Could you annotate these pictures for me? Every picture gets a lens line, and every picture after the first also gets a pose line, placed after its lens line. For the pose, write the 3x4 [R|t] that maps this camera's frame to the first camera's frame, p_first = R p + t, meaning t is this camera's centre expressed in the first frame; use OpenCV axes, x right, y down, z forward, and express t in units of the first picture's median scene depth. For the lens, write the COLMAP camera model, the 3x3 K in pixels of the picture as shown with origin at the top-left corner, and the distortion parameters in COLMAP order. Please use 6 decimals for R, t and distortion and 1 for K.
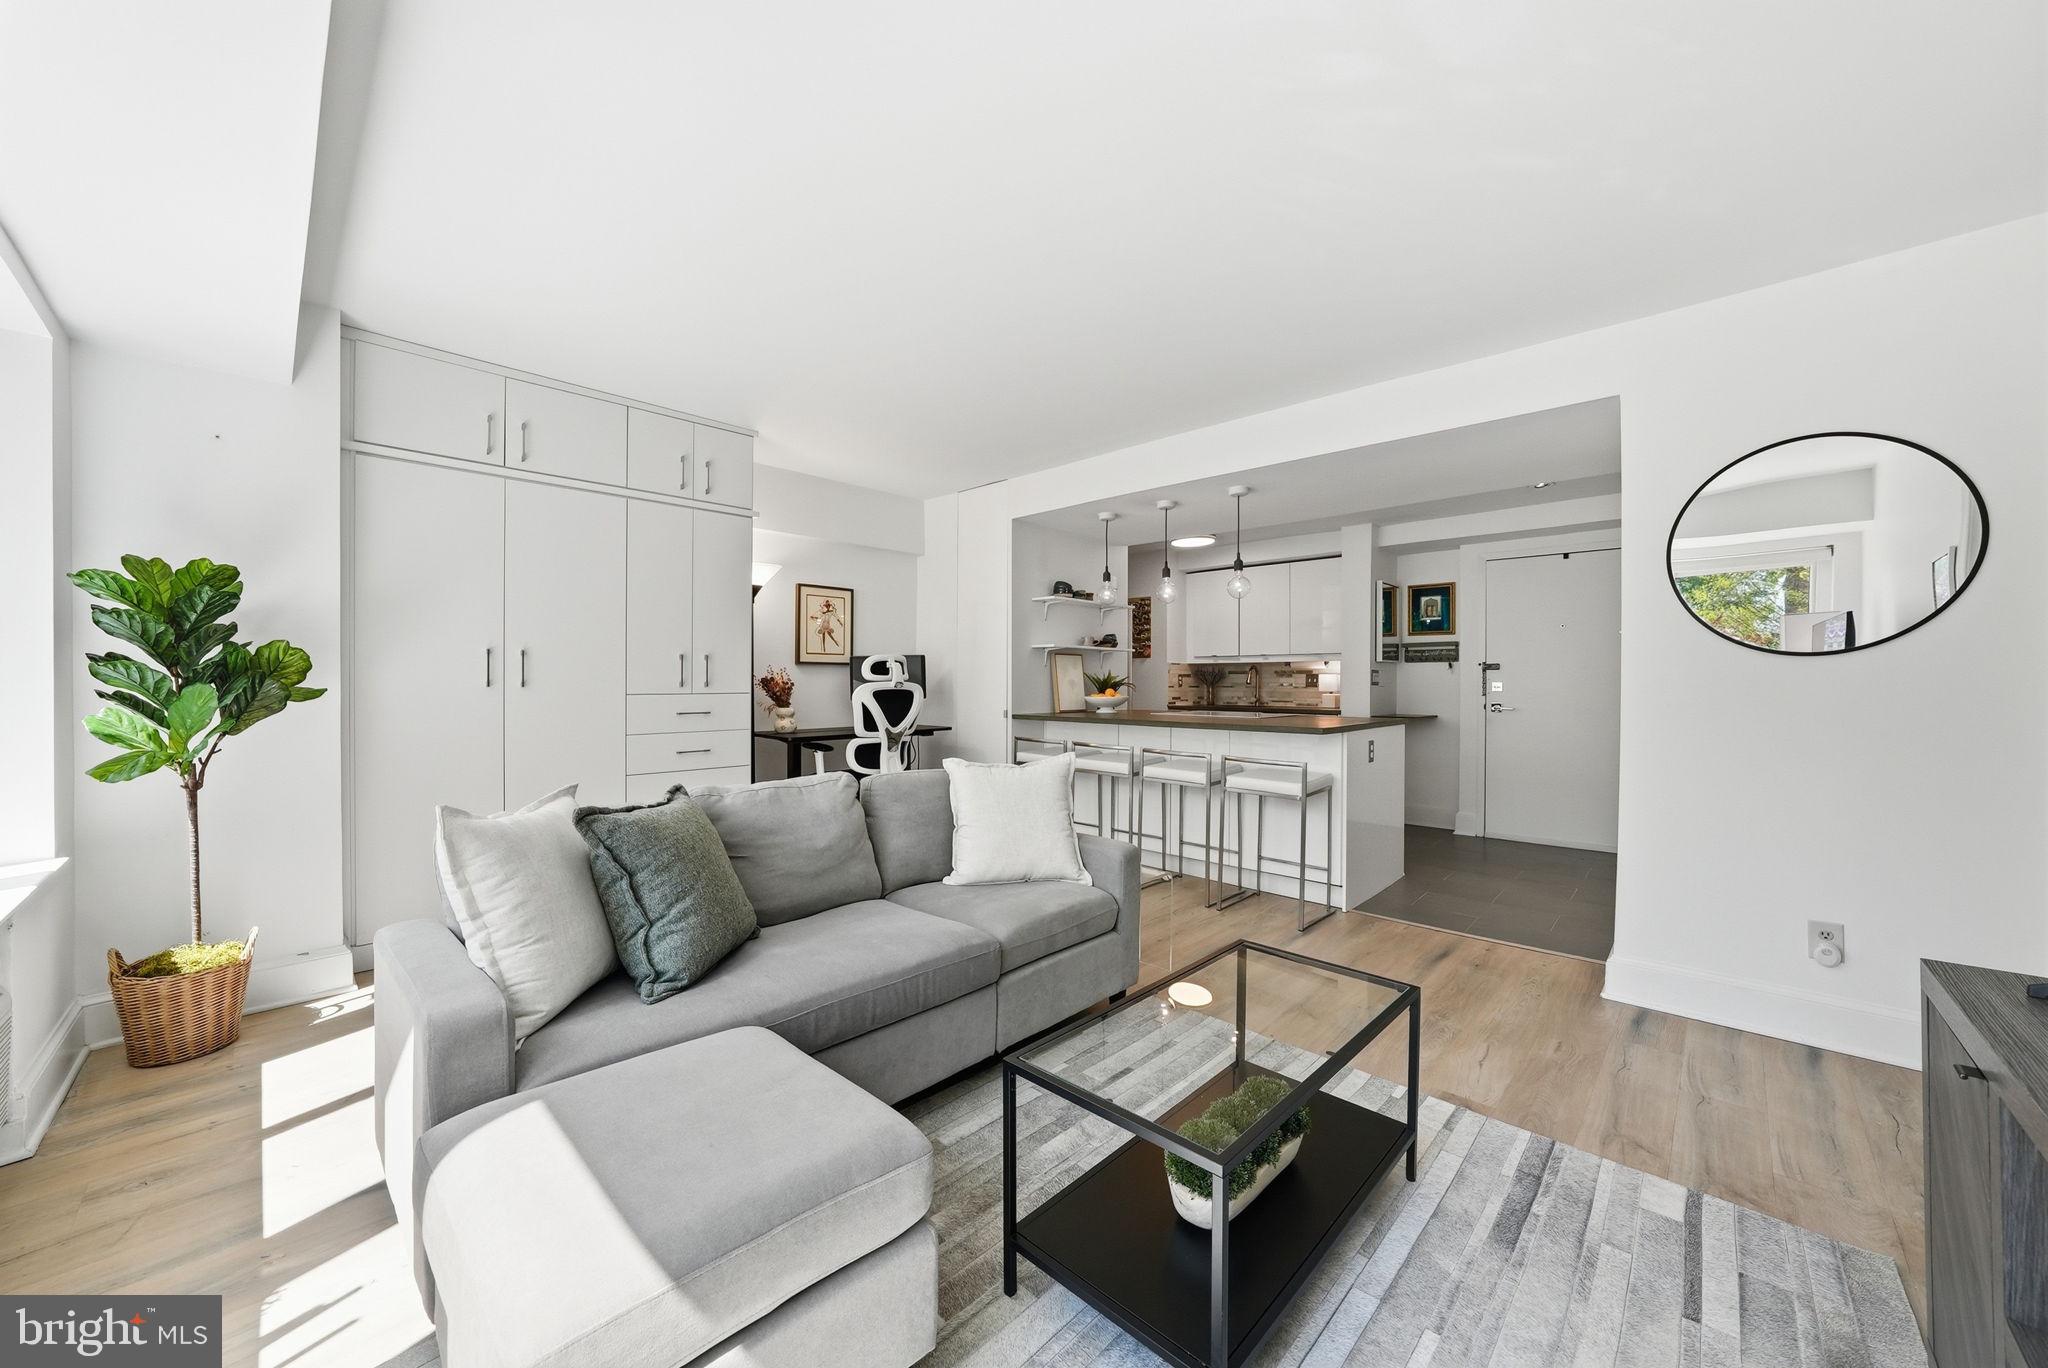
lens RADIAL K [[744.1, 0, 1024.9], [0, 744.1, 684.5], [0, 0, 1]] dist [-0.014455, 0.000195]
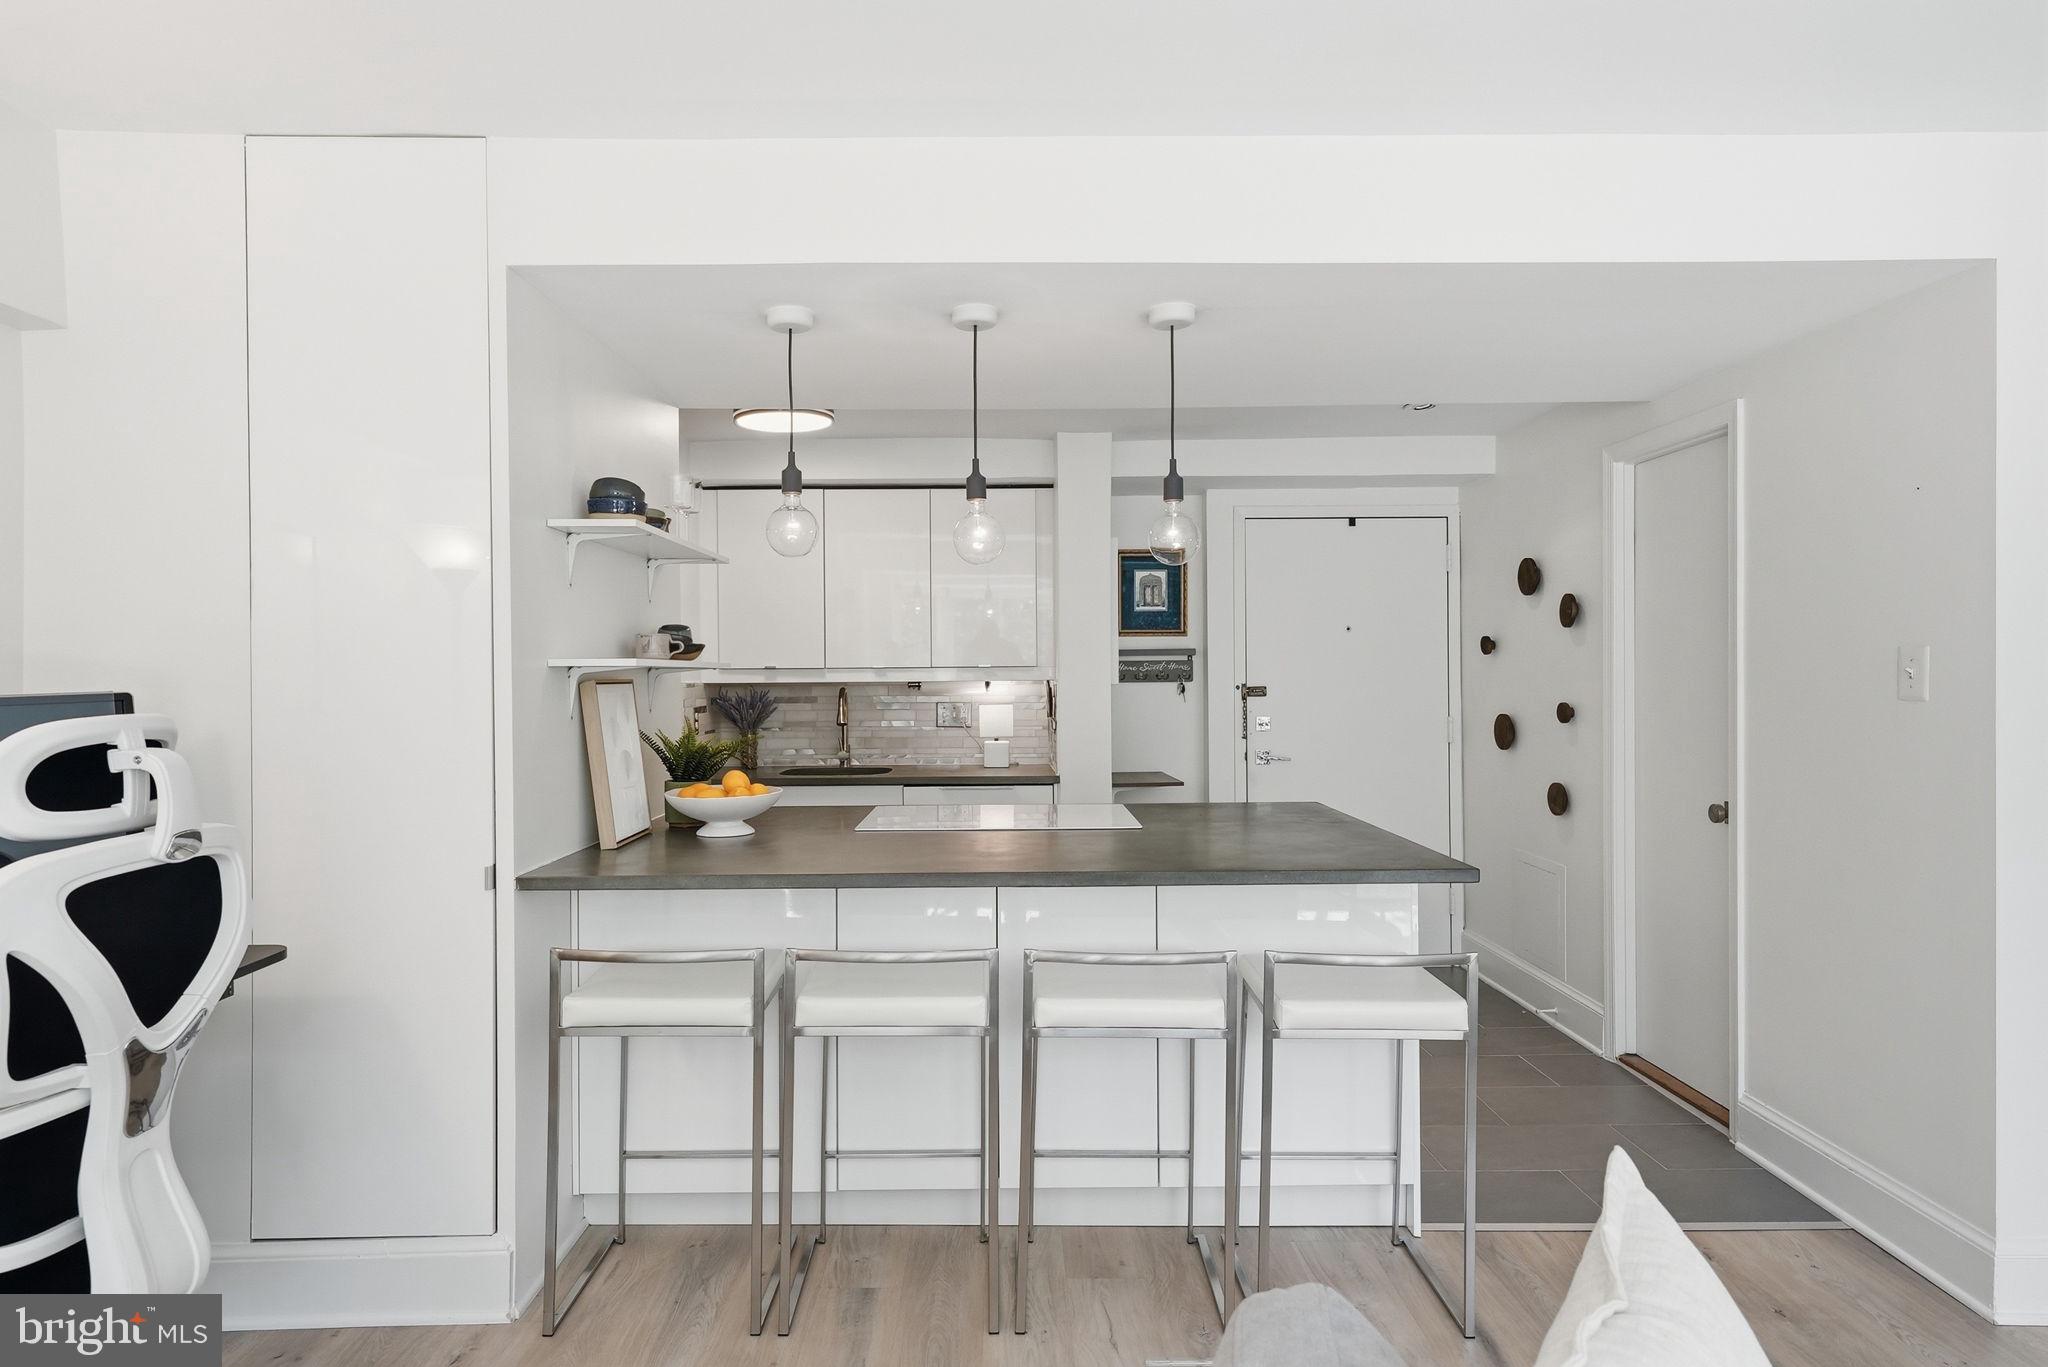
lens RADIAL K [[1177.0, 0, 1027.8], [0, 1177.0, 677.6], [0, 0, 1]] dist [0.003639, 0.001103]
pose [[0.715260, -0.010041, 0.698786, -0.179606], [0.012978, 0.999915, 0.001084, -0.036777], [-0.698738, 0.008294, 0.715330, 0.407696]]
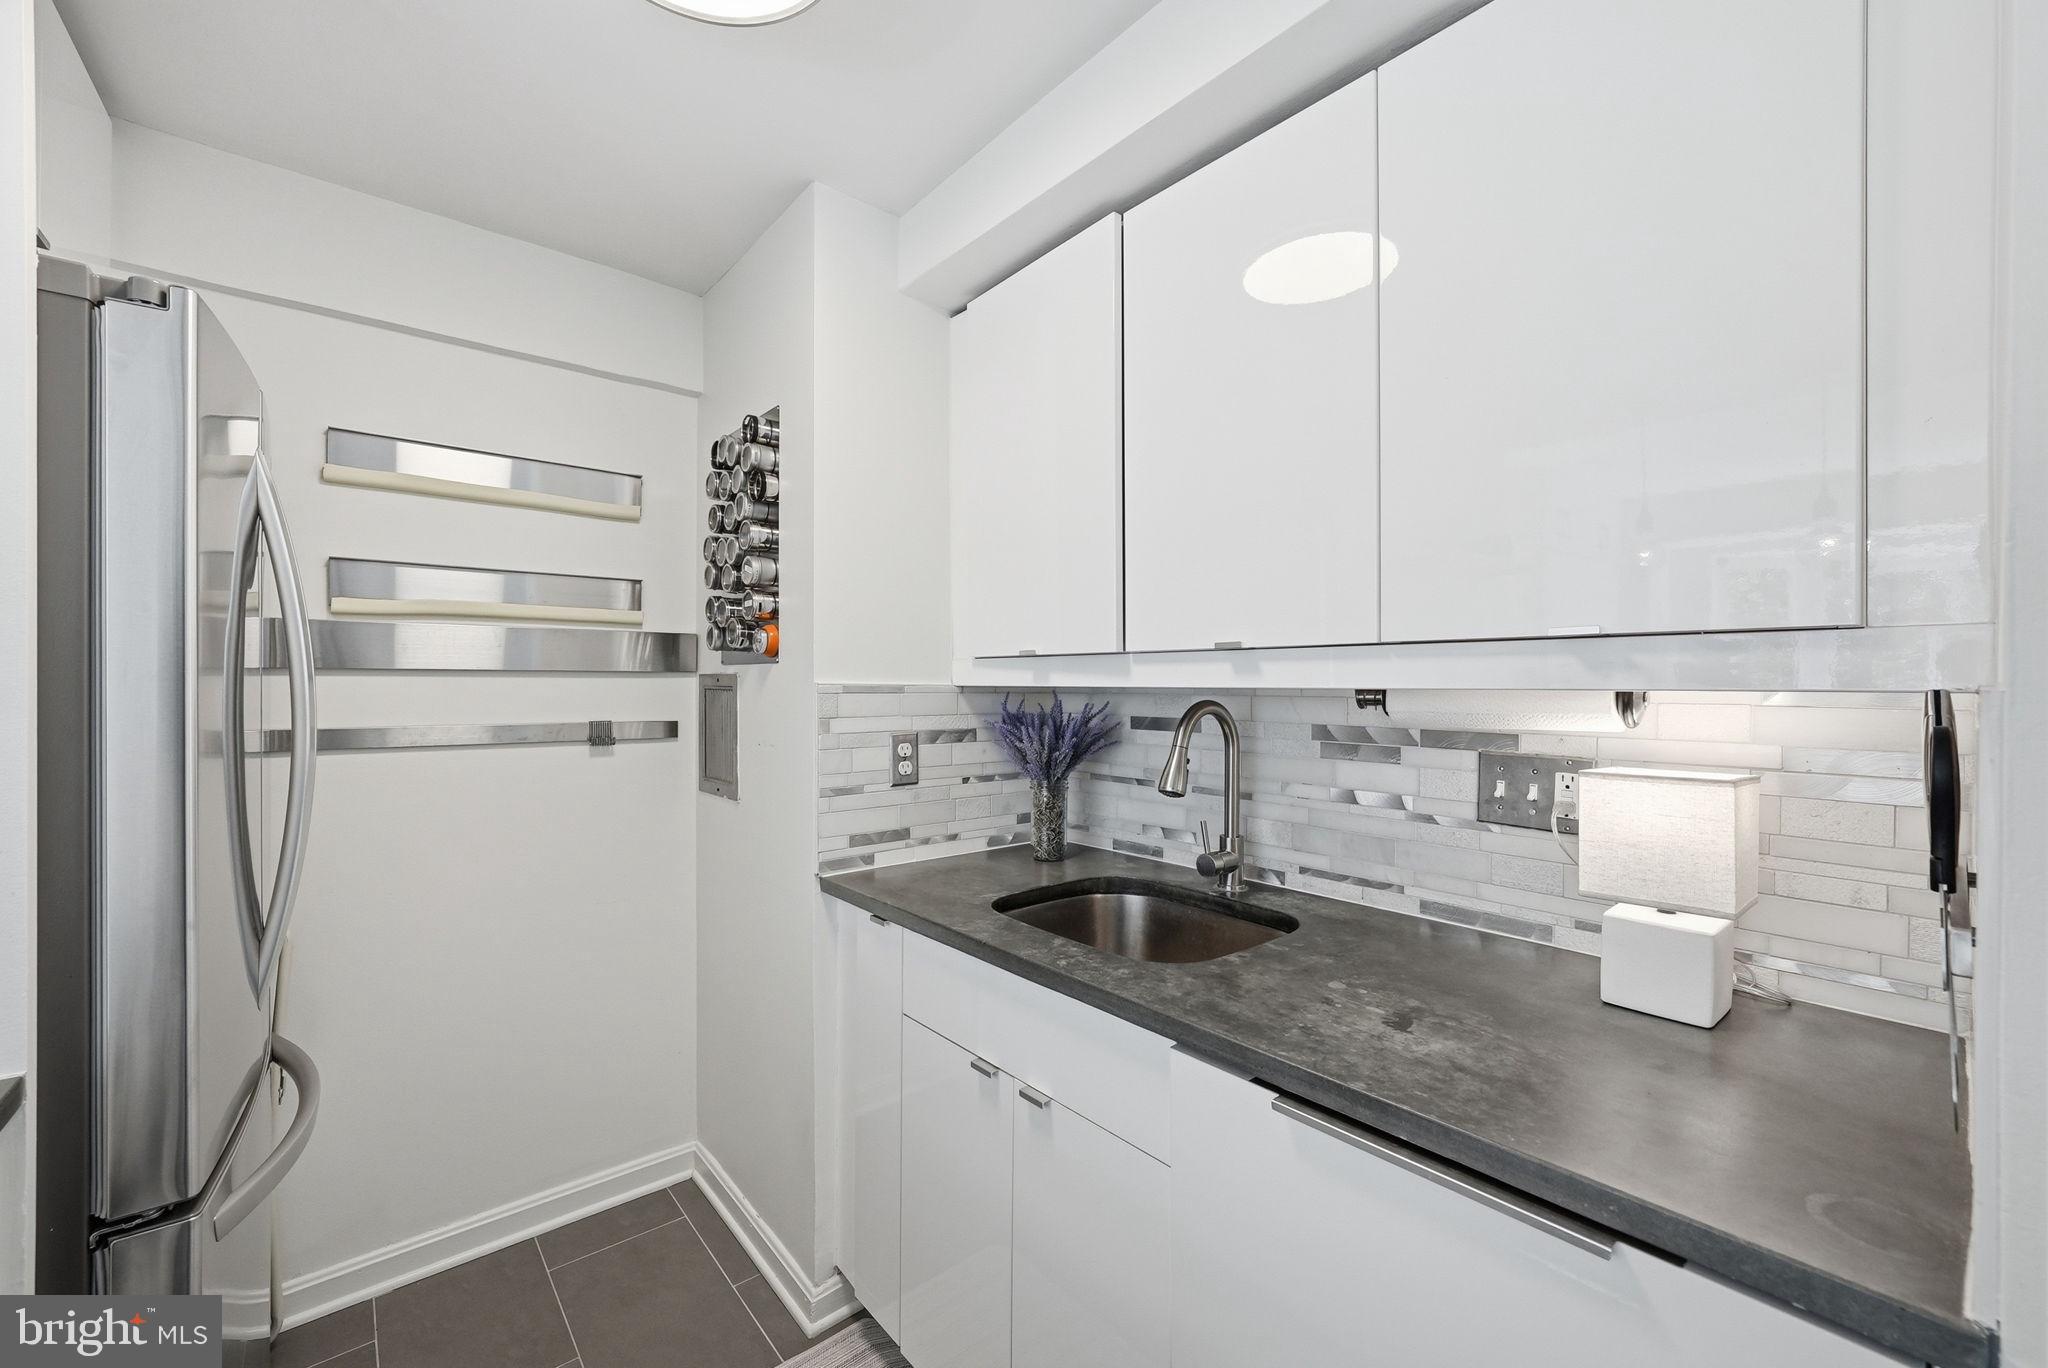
lens RADIAL K [[839.0, 0, 1023.0], [0, 839.0, 684.0], [0, 0, 1]] dist [-0.003417, -0.000205]
pose [[0.994317, 0.003666, -0.106396, 0.329337], [-0.004471, 0.999963, -0.007331, -0.032548], [0.106365, 0.007765, 0.994297, 0.893378]]
